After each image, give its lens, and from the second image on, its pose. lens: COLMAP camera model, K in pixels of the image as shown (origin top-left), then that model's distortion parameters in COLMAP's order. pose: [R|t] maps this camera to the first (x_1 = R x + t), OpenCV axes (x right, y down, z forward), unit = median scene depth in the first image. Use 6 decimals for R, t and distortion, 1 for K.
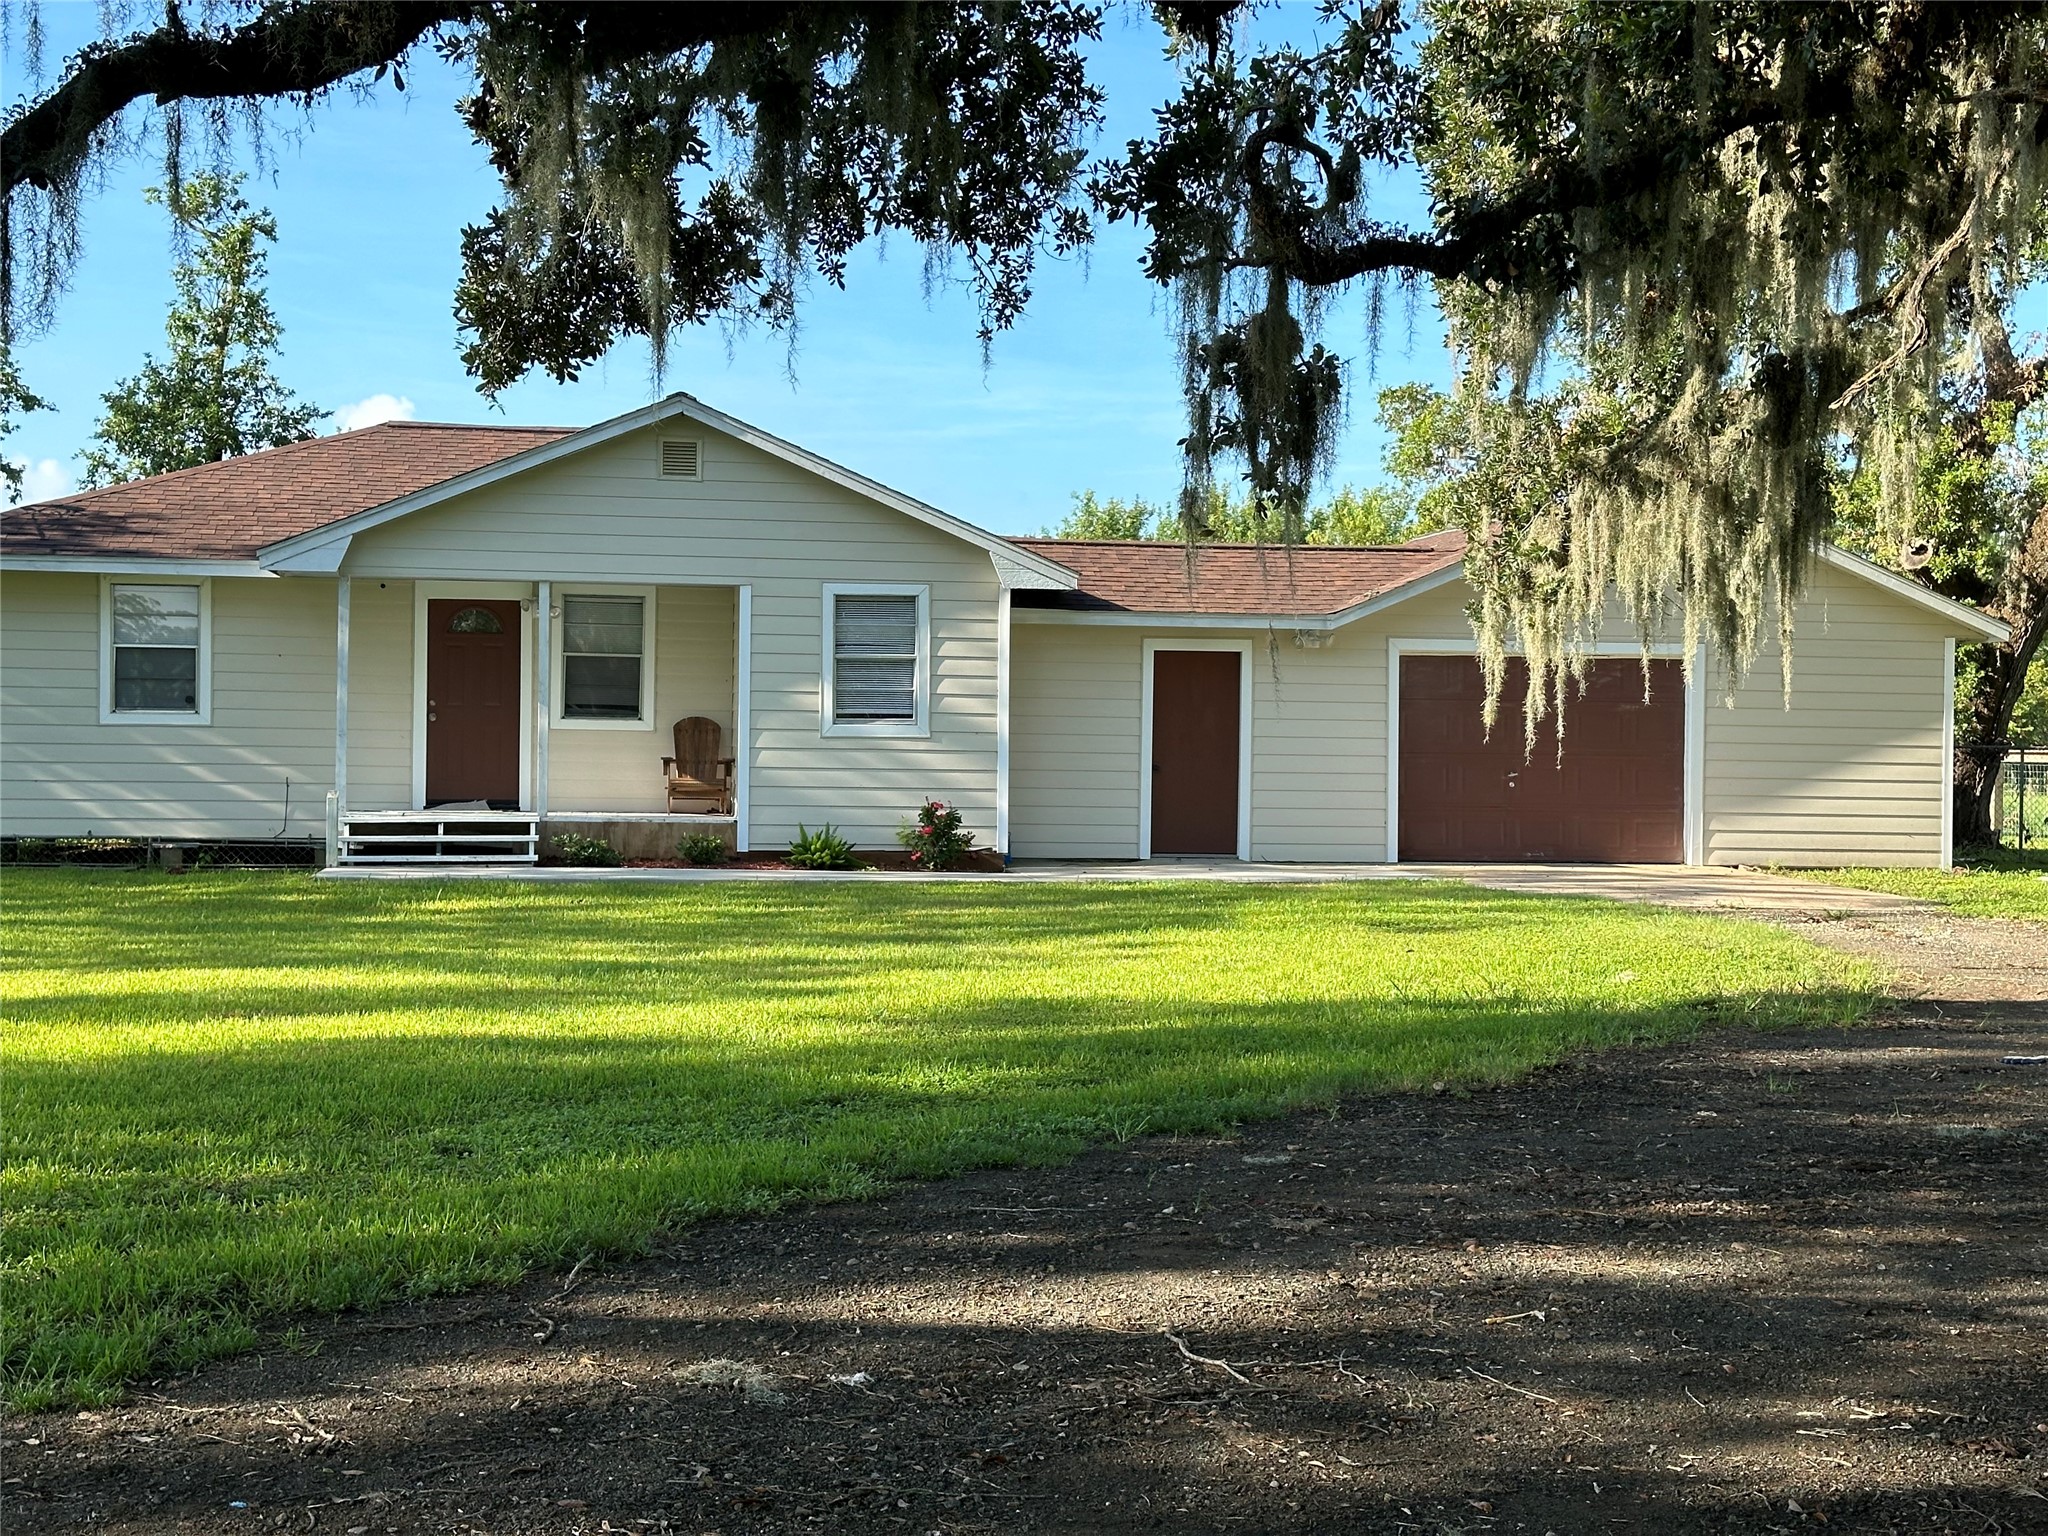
lens RADIAL K [[2874.8, 0, 1024.0], [0, 2874.8, 768.0], [0, 0, 1]] dist [0.122768, -0.079128]
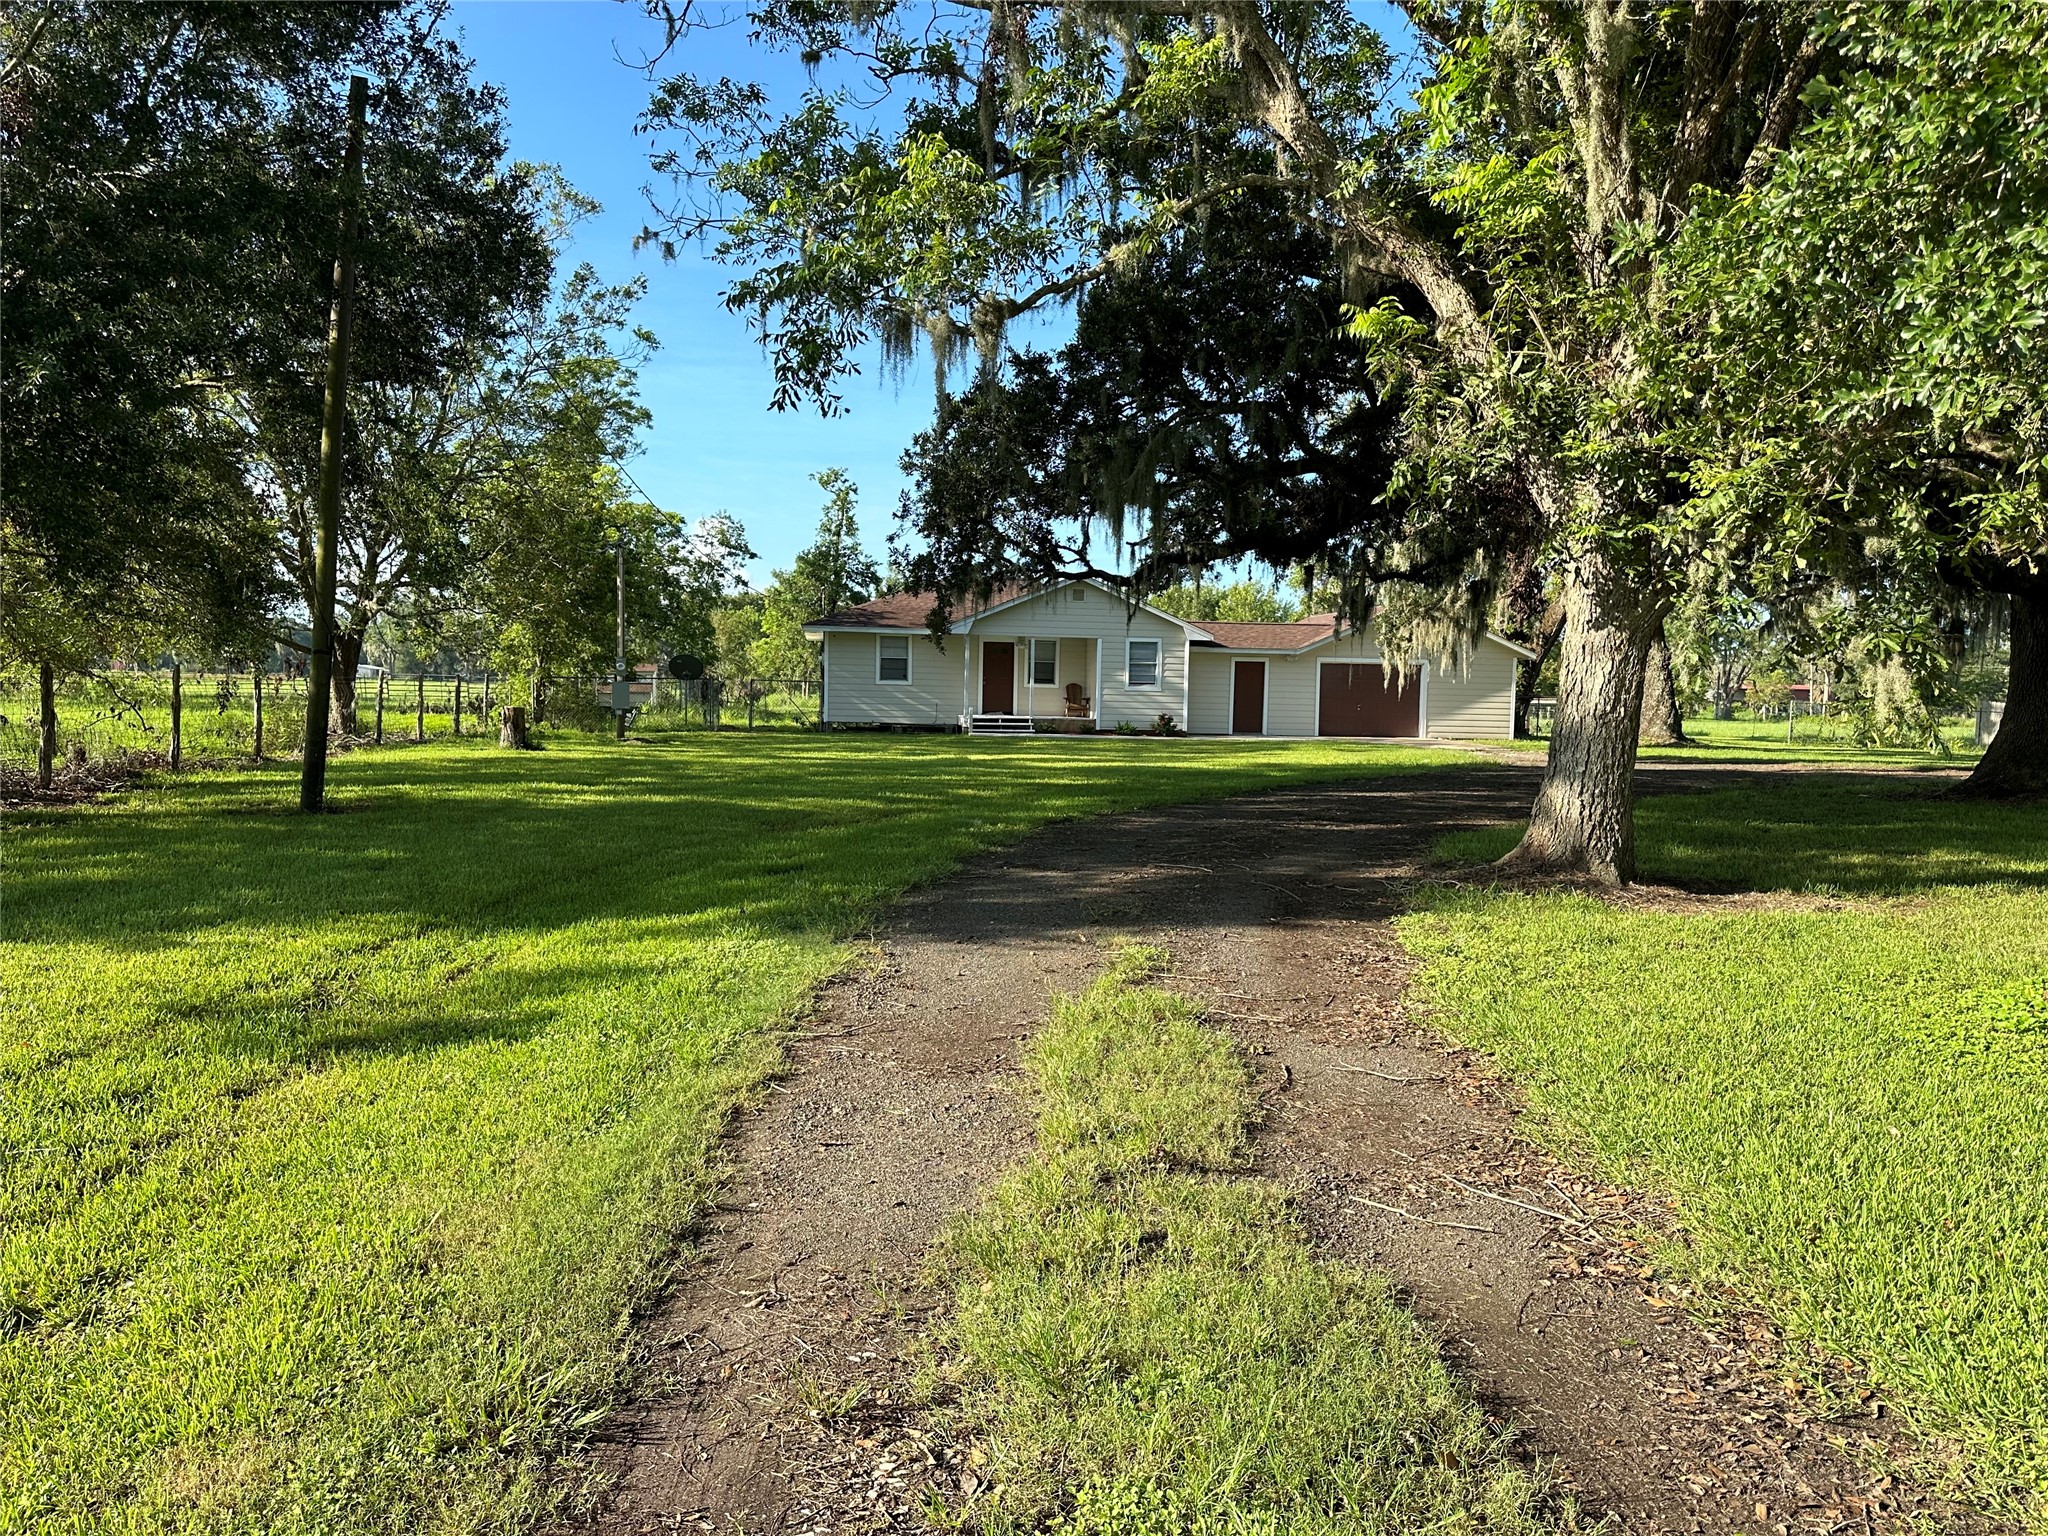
lens RADIAL K [[1437.0, 0, 1023.3], [0, 1437.0, 775.4], [0, 0, 1]] dist [0.135114, -0.170487]
pose [[0.999951, 0.008038, -0.005749, -0.257032], [-0.007755, 0.998831, 0.047711, 0.009921], [0.006126, -0.047664, 0.998845, -0.721119]]
